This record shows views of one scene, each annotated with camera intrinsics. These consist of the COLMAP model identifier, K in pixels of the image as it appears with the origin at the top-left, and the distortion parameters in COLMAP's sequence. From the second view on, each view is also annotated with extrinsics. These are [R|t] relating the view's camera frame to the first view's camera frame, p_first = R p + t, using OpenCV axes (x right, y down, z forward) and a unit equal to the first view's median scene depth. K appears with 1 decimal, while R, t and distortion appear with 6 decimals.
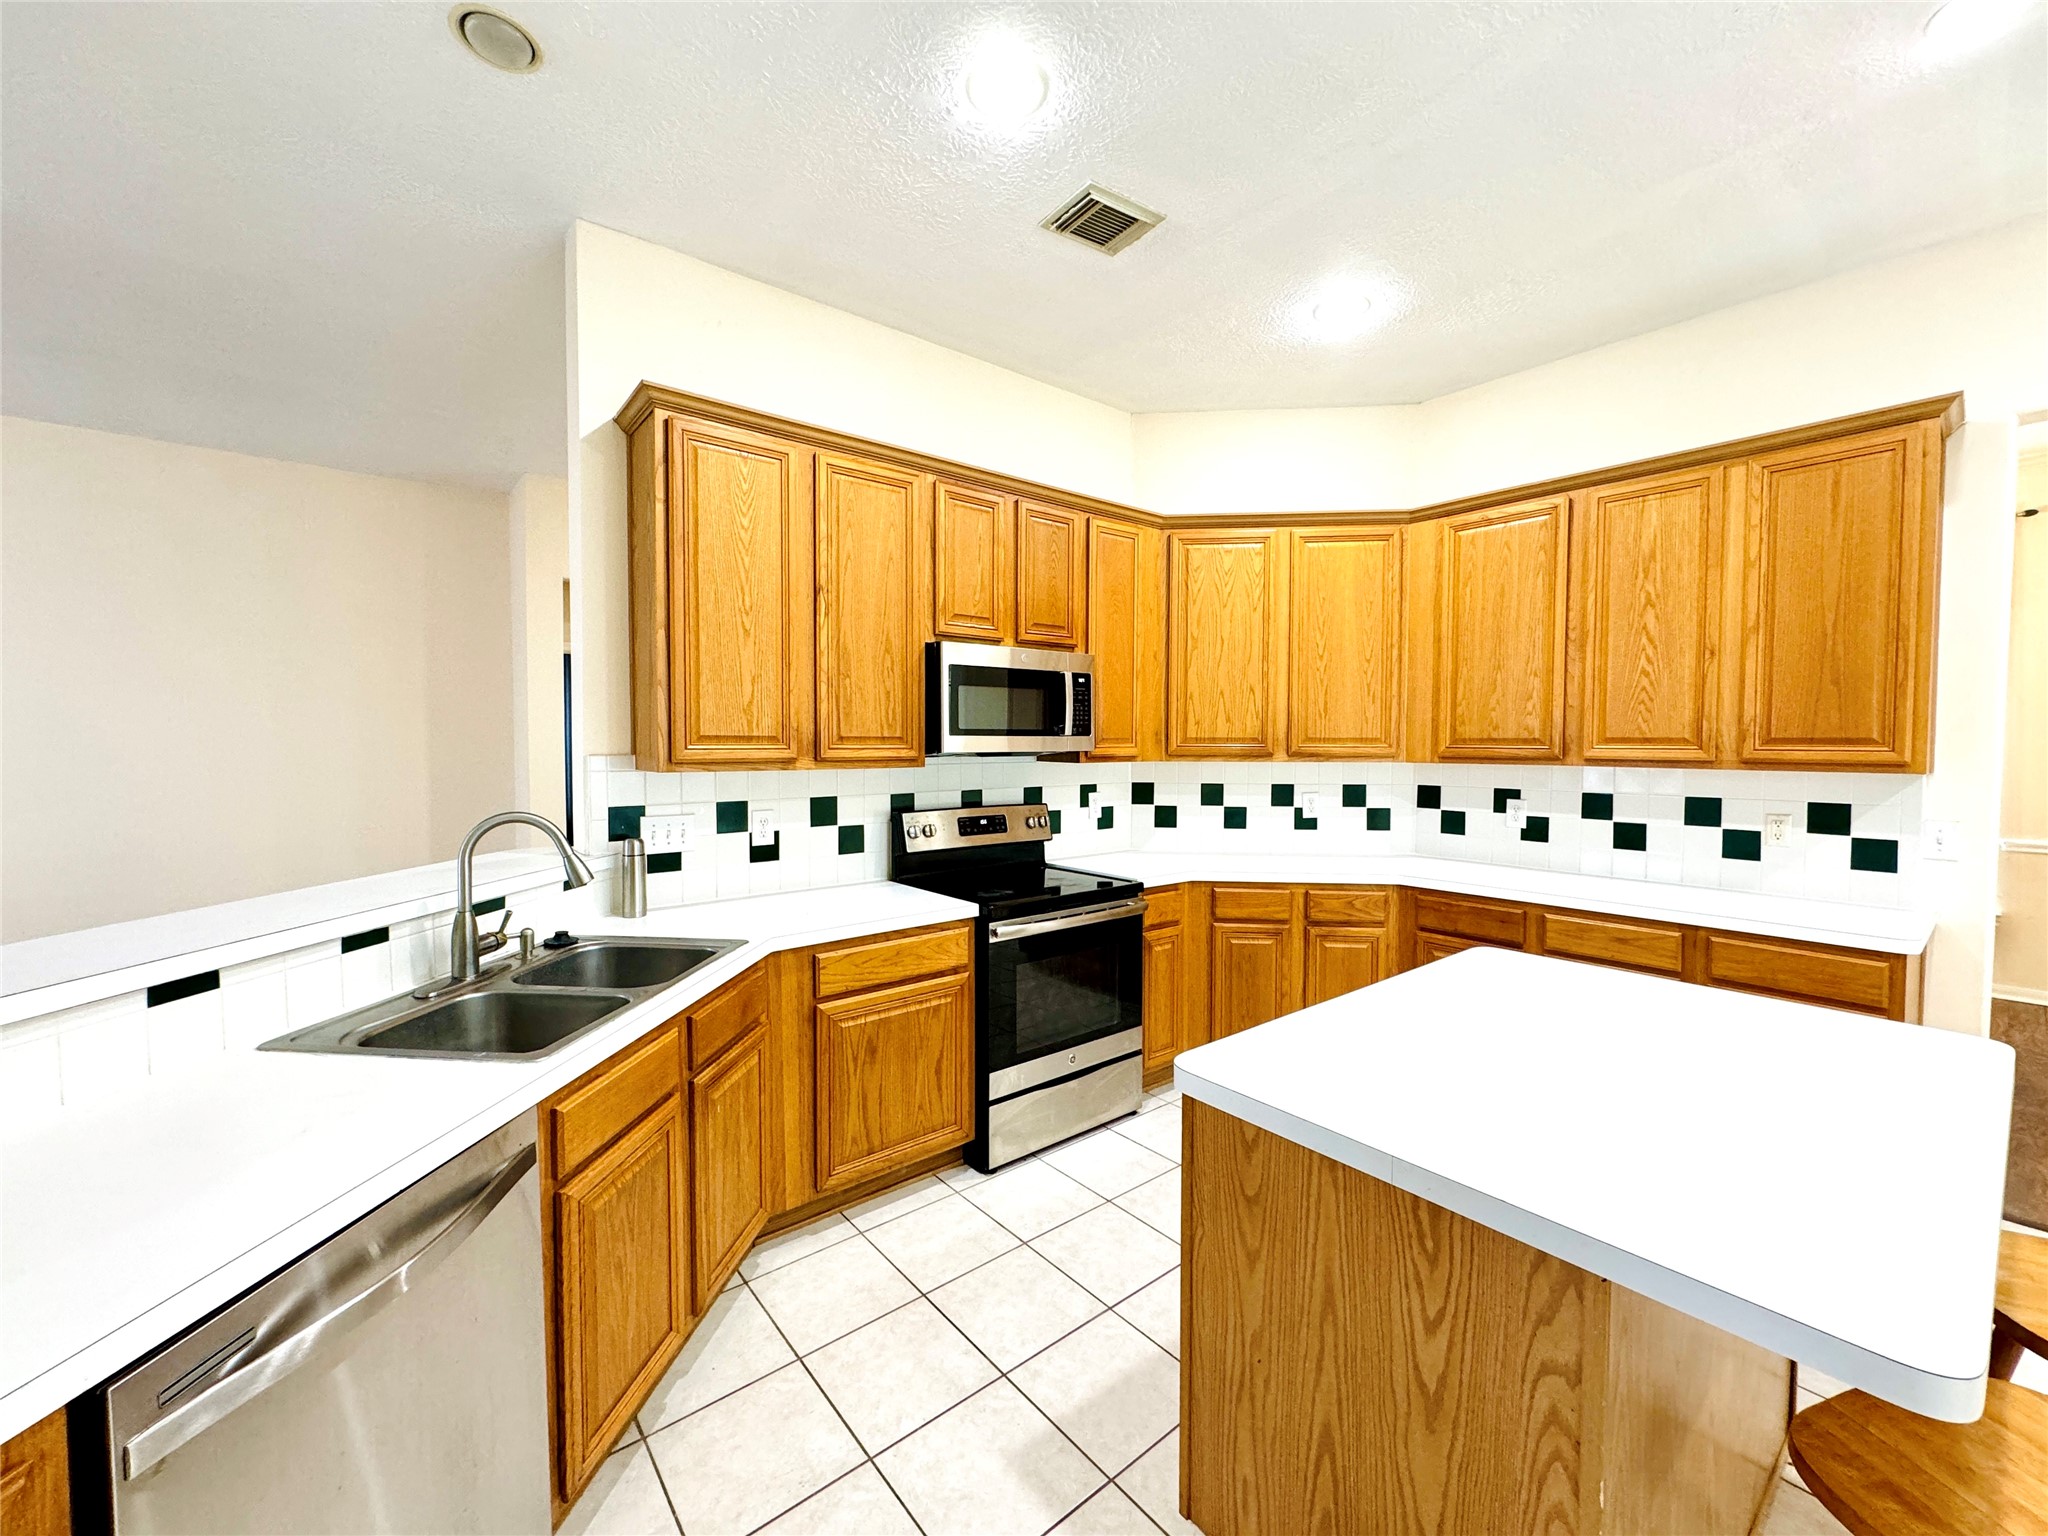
lens RADIAL K [[815.2, 0, 1023.7], [0, 815.2, 762.9], [0, 0, 1]] dist [0.000988, -0.000154]
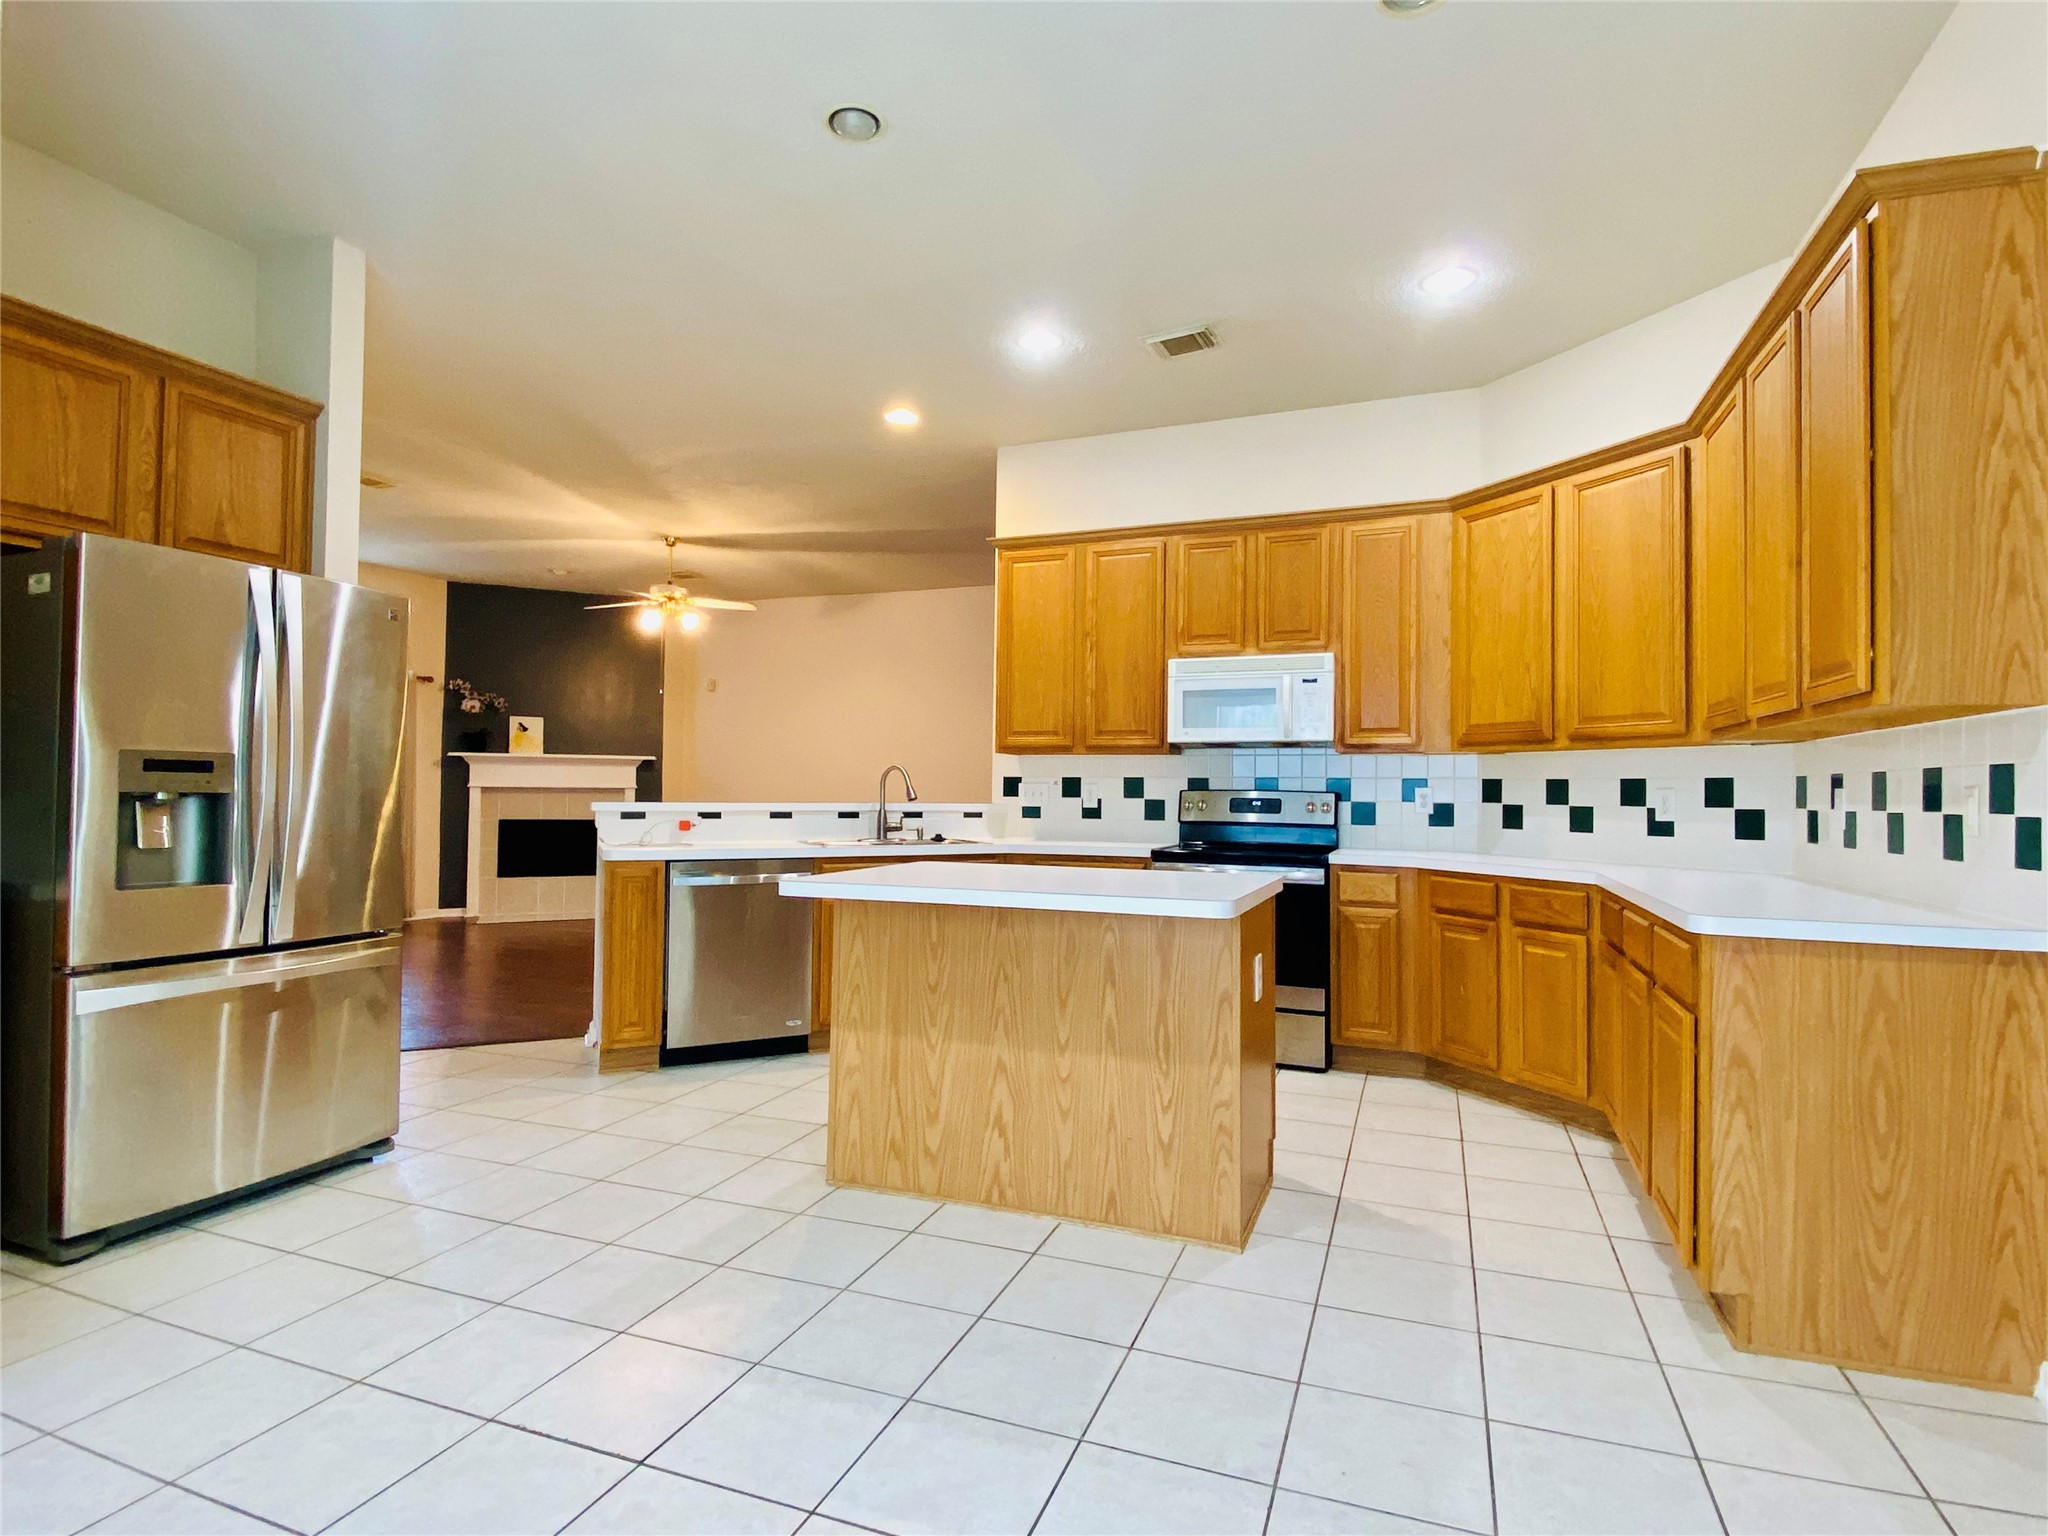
lens RADIAL K [[1052.7, 0, 1020.2], [0, 1052.7, 756.4], [0, 0, 1]] dist [0.011407, -0.012255]
pose [[0.499314, -0.024819, -0.866065, 1.096191], [-0.034580, 0.998222, -0.048543, 0.090276], [0.865731, 0.054187, 0.497568, -0.055651]]
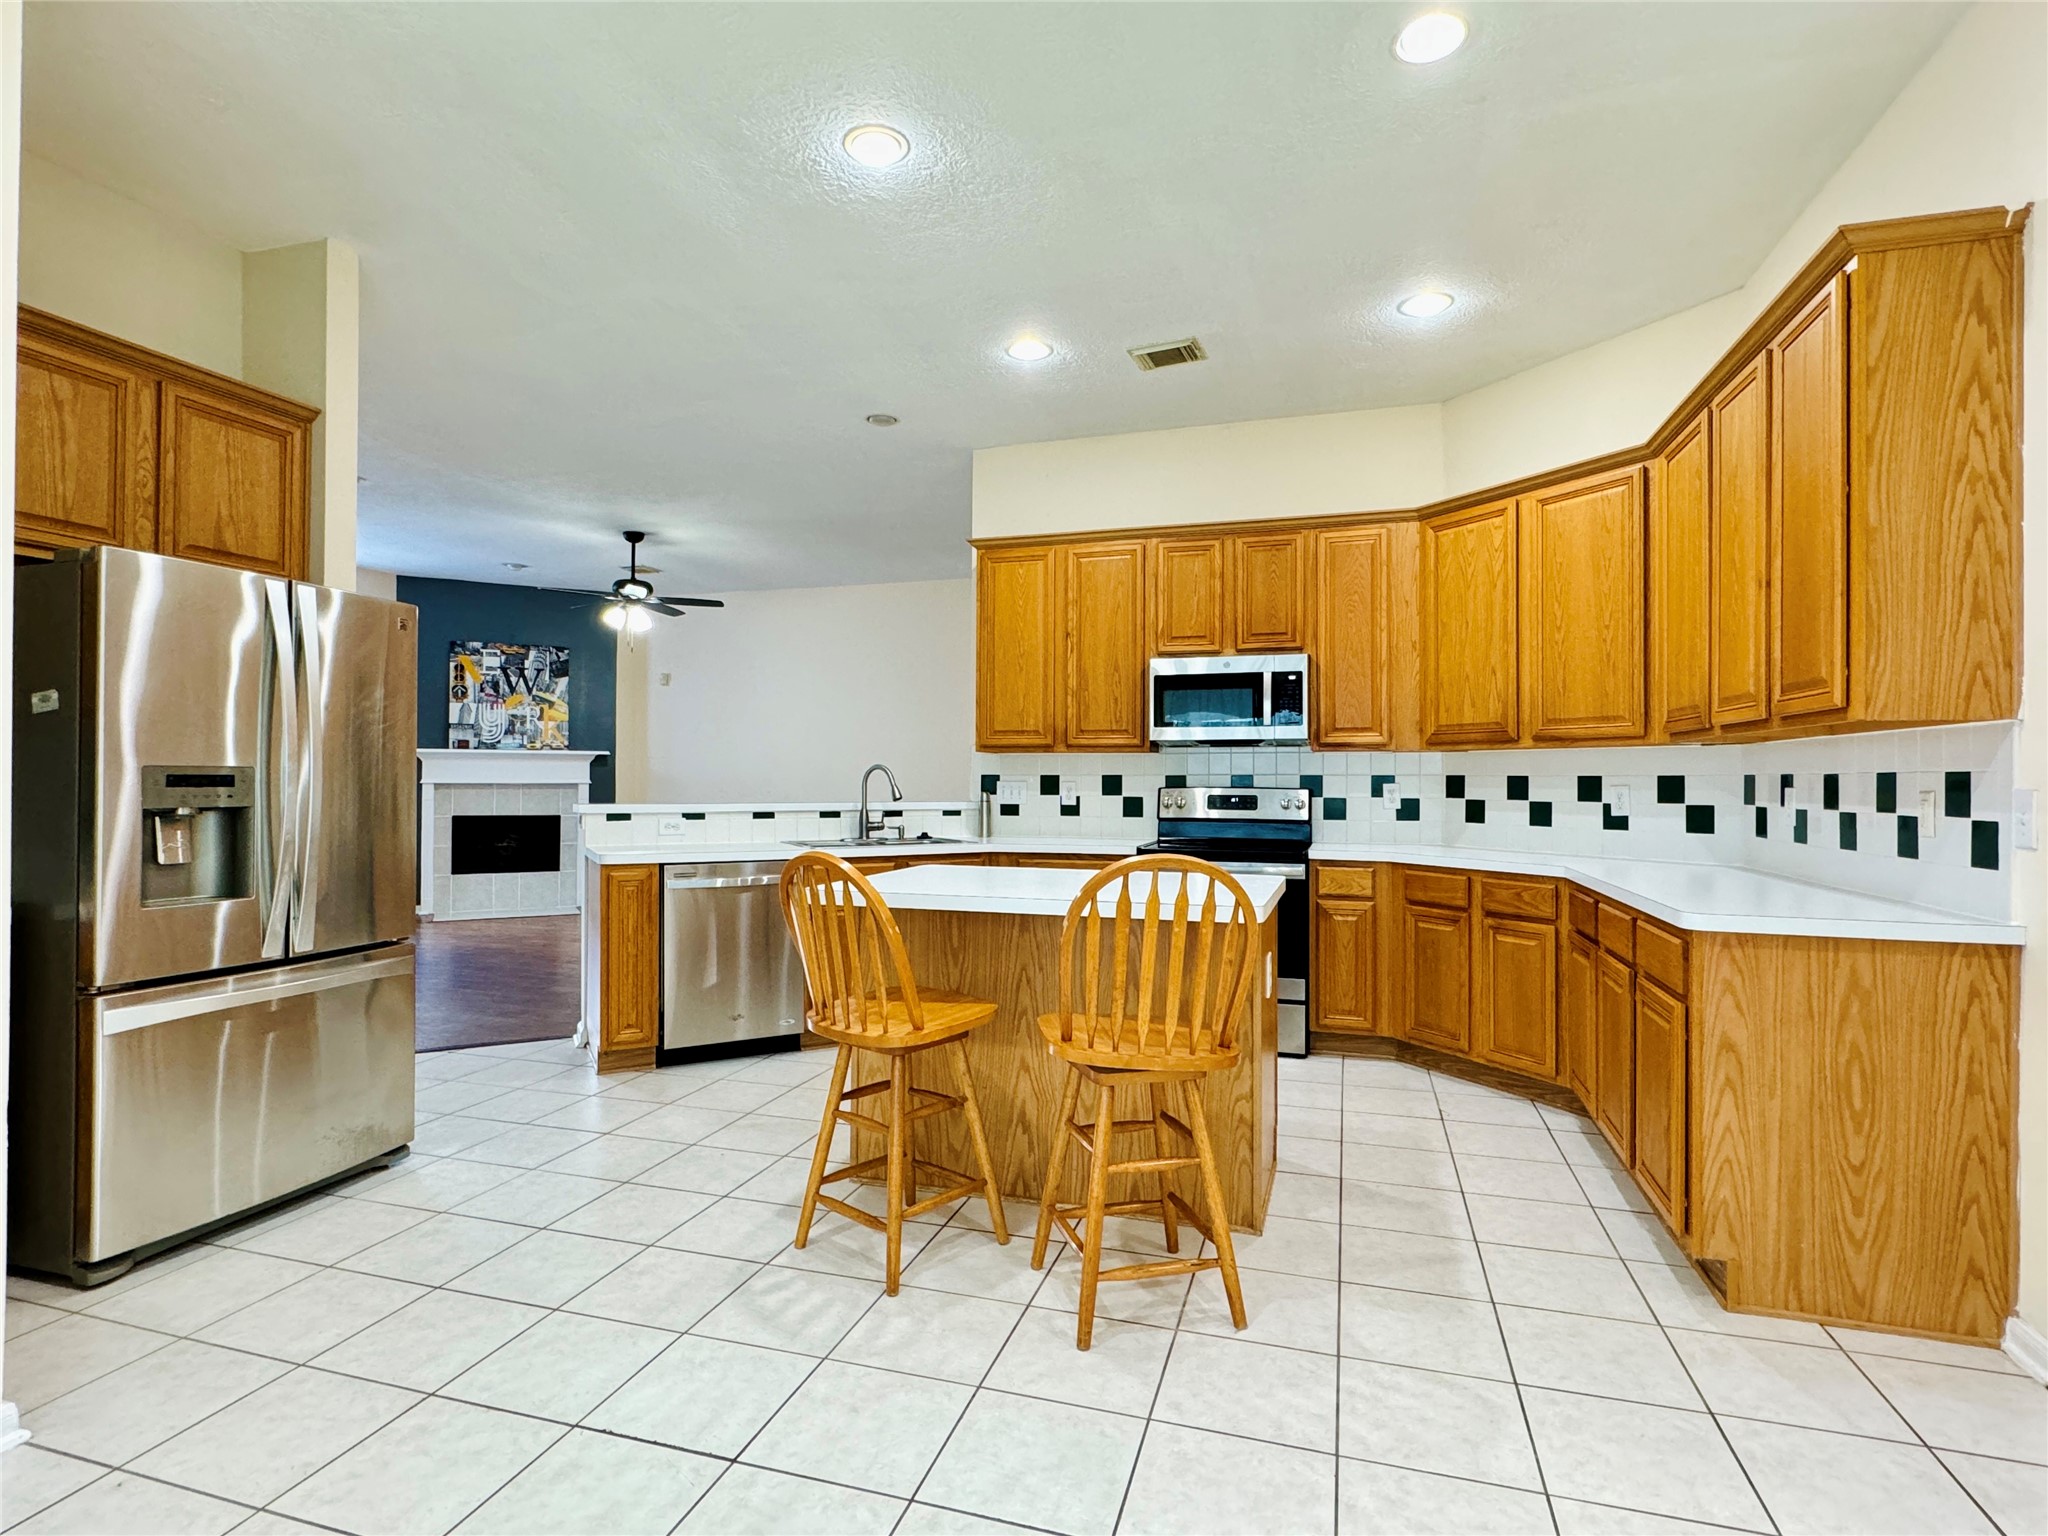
lens RADIAL K [[1042.5, 0, 1018.2], [0, 1042.5, 757.2], [0, 0, 1]] dist [-0.023023, 0.014713]
pose [[0.550490, -0.016808, -0.834672, 1.069981], [-0.026822, 0.998925, -0.037805, 0.076079], [0.834411, 0.043199, 0.549448, -0.124301]]
